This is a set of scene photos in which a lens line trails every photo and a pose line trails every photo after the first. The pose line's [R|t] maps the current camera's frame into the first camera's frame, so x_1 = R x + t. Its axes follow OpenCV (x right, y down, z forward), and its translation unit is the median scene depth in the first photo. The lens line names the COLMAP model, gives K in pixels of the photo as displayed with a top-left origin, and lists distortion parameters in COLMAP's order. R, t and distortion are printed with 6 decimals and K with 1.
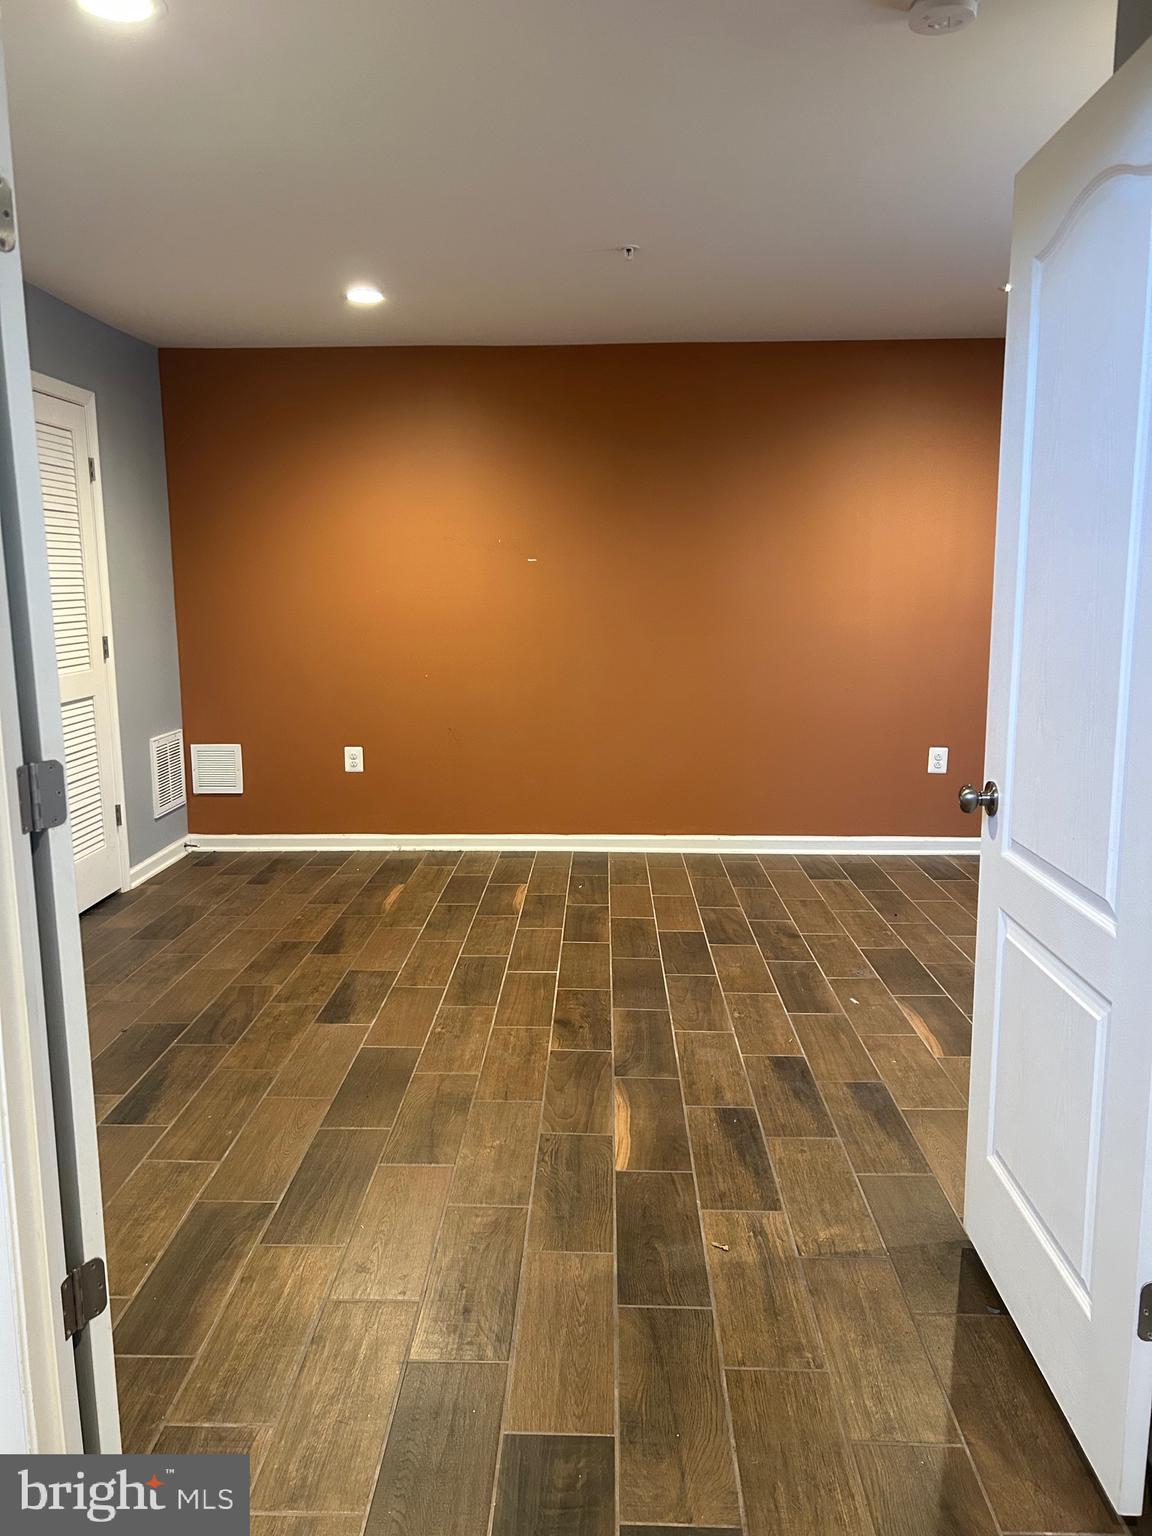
lens RADIAL K [[1160.4, 0, 564.3], [0, 1160.4, 771.5], [0, 0, 1]] dist [0.032649, -0.016867]
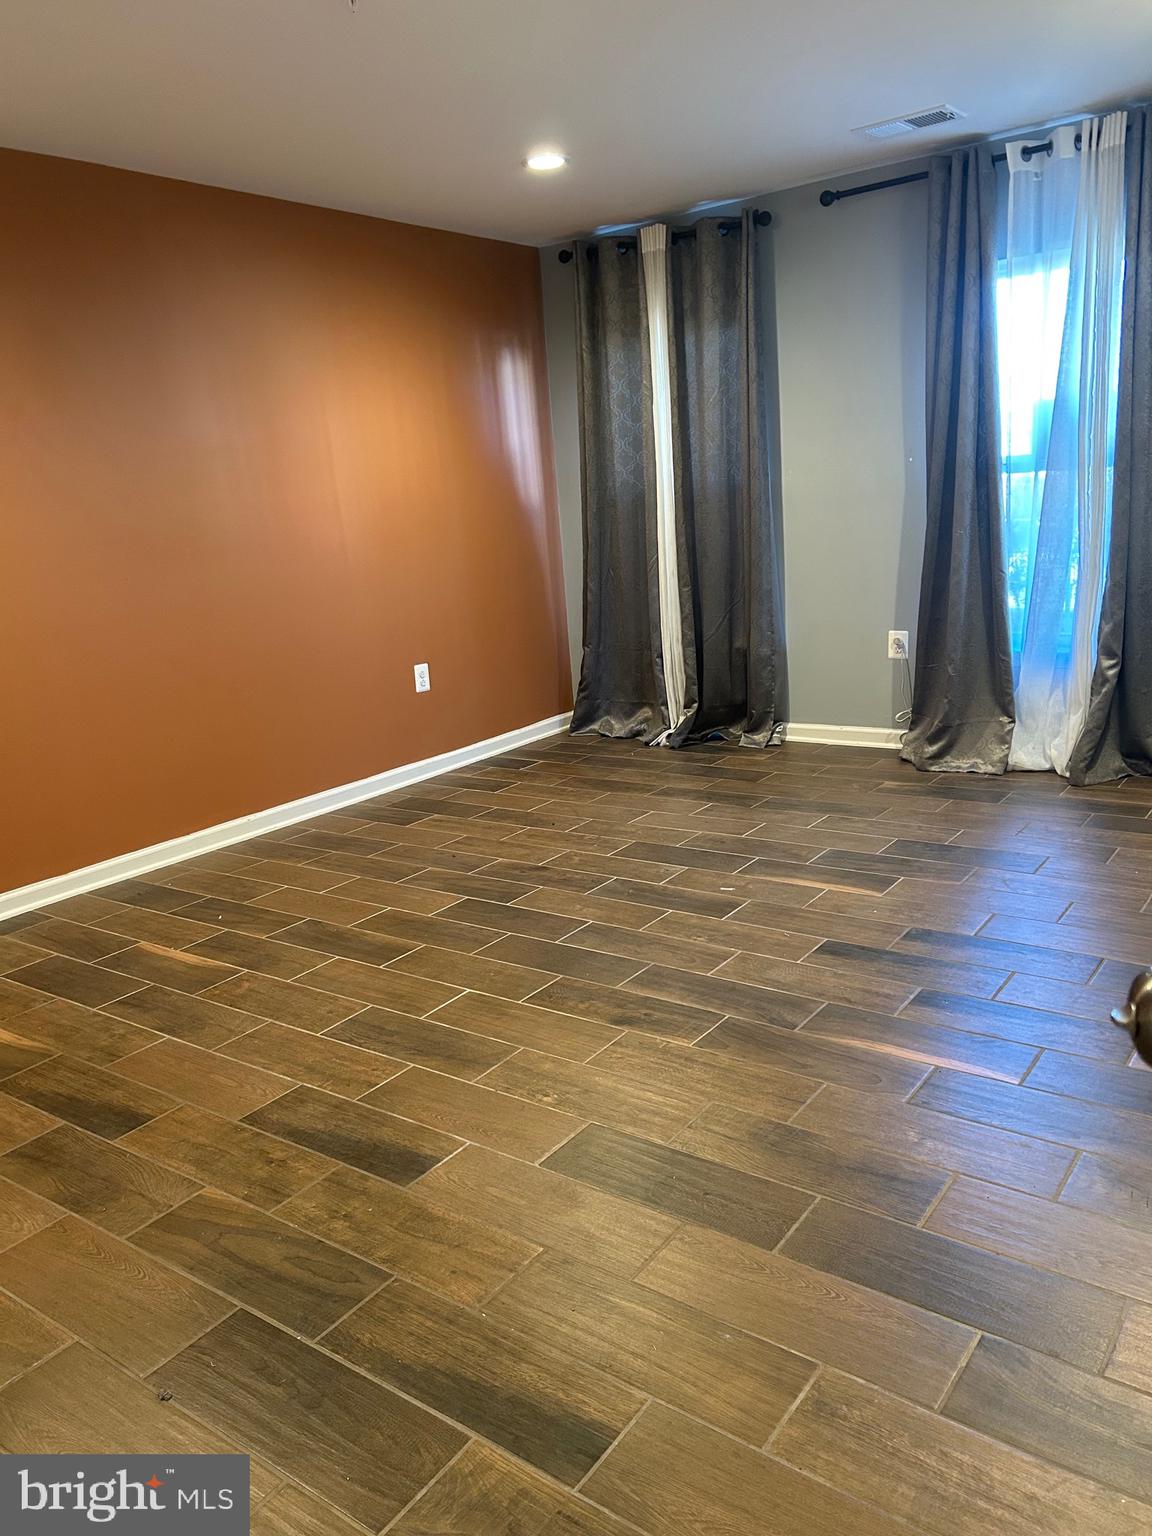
lens RADIAL K [[1160.4, 0, 567.6], [0, 1160.4, 761.3], [0, 0, 1]] dist [0.032649, -0.016867]
pose [[0.573721, -0.229654, 0.786195, -0.539368], [0.212328, 0.968774, 0.128041, -0.056456], [-0.791050, 0.093471, 0.604568, 0.483170]]
